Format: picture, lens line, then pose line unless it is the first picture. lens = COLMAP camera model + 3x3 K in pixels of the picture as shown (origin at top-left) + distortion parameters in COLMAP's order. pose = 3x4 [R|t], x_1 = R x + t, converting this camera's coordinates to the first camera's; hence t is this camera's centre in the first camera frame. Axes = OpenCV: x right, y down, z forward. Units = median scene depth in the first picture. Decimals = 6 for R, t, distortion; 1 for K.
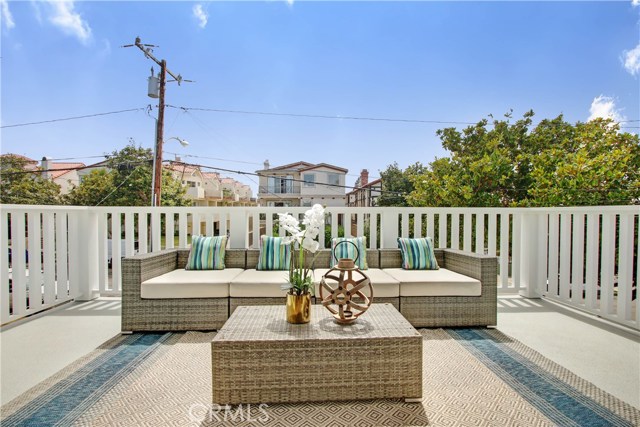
lens RADIAL K [[294.7, 0, 320.1], [0, 294.7, 222.0], [0, 0, 1]] dist [-0.010746, -0.000563]
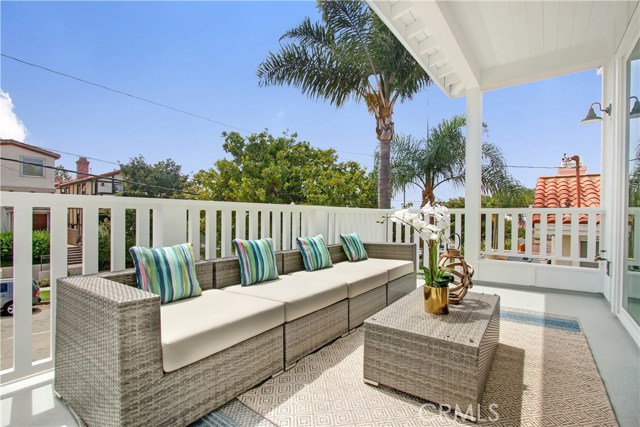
lens RADIAL K [[294.7, 0, 320.1], [0, 294.7, 222.0], [0, 0, 1]] dist [-0.010746, -0.000563]
pose [[0.637407, -0.014108, 0.770398, -0.191269], [0.017810, 0.999835, 0.003574, 0.000944], [-0.770321, 0.011443, 0.637553, 0.110032]]
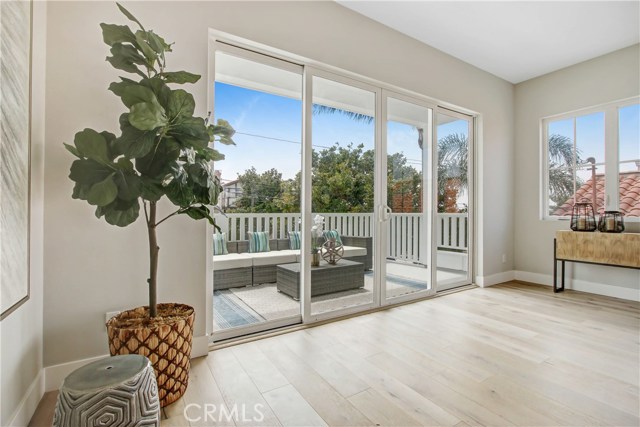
lens RADIAL K [[297.9, 0, 322.9], [0, 297.9, 219.8], [0, 0, 1]] dist [-0.000588, -0.000011]
pose [[0.862120, -0.014582, 0.506495, -0.197379], [0.018954, 0.999814, -0.003477, -0.000904], [-0.506350, 0.012598, 0.862236, -0.171424]]
